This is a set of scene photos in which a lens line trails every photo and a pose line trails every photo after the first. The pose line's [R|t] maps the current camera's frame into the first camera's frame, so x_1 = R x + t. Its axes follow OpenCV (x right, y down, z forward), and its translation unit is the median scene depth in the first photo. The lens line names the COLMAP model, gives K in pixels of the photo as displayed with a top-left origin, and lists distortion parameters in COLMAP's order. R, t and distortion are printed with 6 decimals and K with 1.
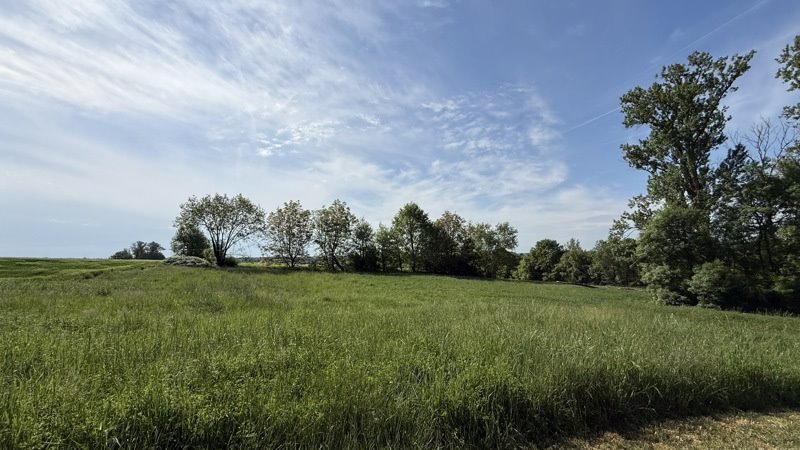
lens RADIAL K [[324.1, 0, 398.3], [0, 324.1, 221.7], [0, 0, 1]] dist [0.021411, -0.005262]
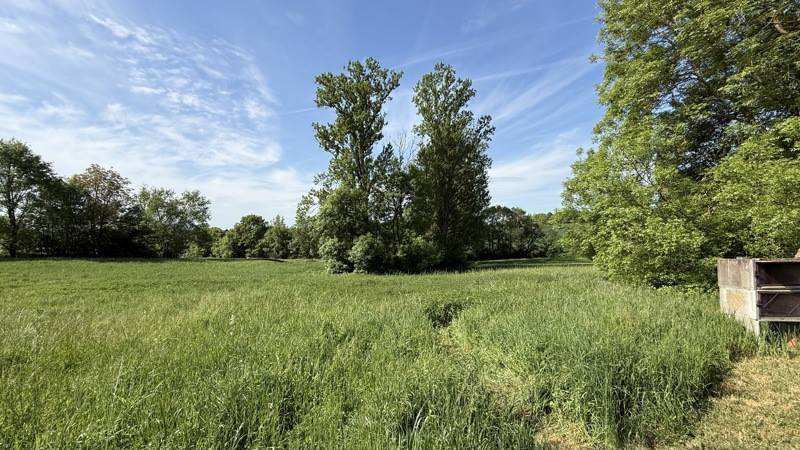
lens RADIAL K [[324.1, 0, 398.3], [0, 324.1, 221.7], [0, 0, 1]] dist [0.021411, -0.005262]
pose [[0.669600, 0.029034, 0.742154, 0.113282], [-0.082281, 0.995985, 0.035273, 0.017307], [-0.738150, -0.084684, 0.669300, 0.092564]]
